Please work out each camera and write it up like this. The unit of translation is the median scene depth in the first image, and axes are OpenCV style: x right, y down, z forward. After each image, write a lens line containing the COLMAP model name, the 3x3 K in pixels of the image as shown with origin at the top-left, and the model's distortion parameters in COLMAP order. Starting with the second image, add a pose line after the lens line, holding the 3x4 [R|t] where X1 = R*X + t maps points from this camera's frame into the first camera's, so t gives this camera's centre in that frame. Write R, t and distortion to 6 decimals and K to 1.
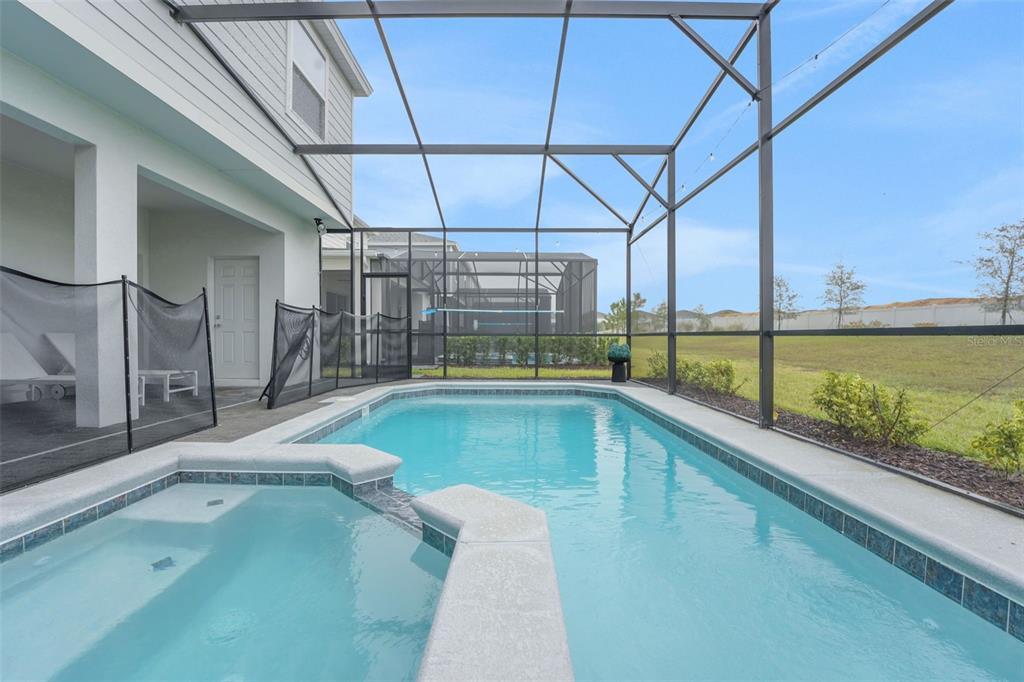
lens RADIAL K [[452.6, 0, 512.0], [0, 452.6, 341.0], [0, 0, 1]] dist [-0.010111, -0.000081]
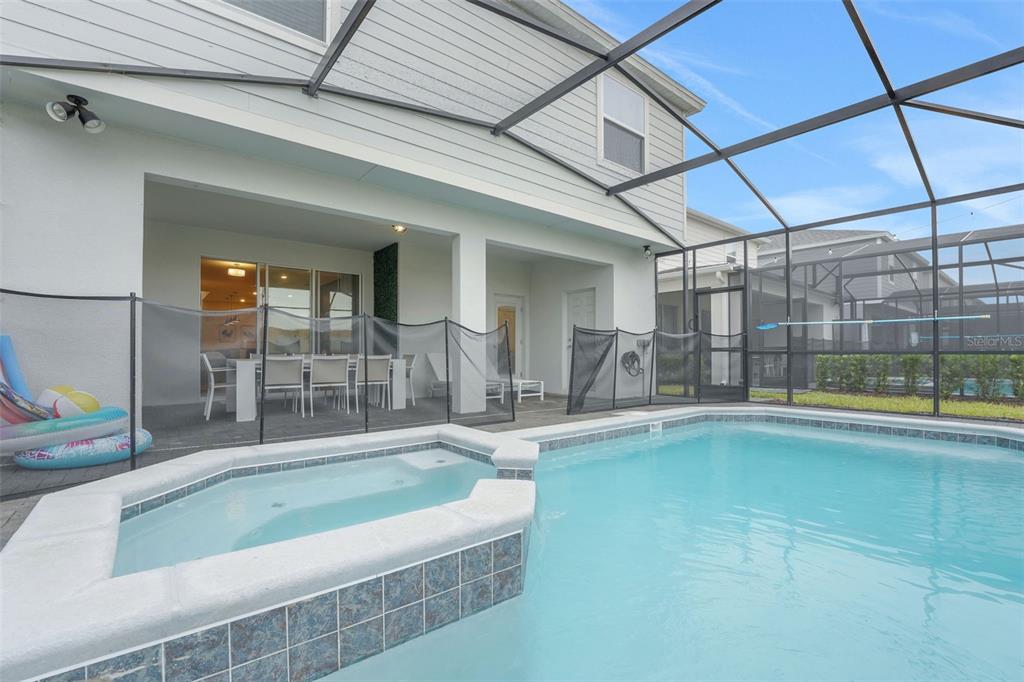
lens RADIAL K [[467.9, 0, 512.8], [0, 467.9, 351.6], [0, 0, 1]] dist [-0.004519, -0.000560]
pose [[0.639344, -0.007385, -0.768885, 0.243307], [-0.006395, 0.999868, -0.014922, 0.000026], [0.768894, 0.014457, 0.639213, 0.052611]]
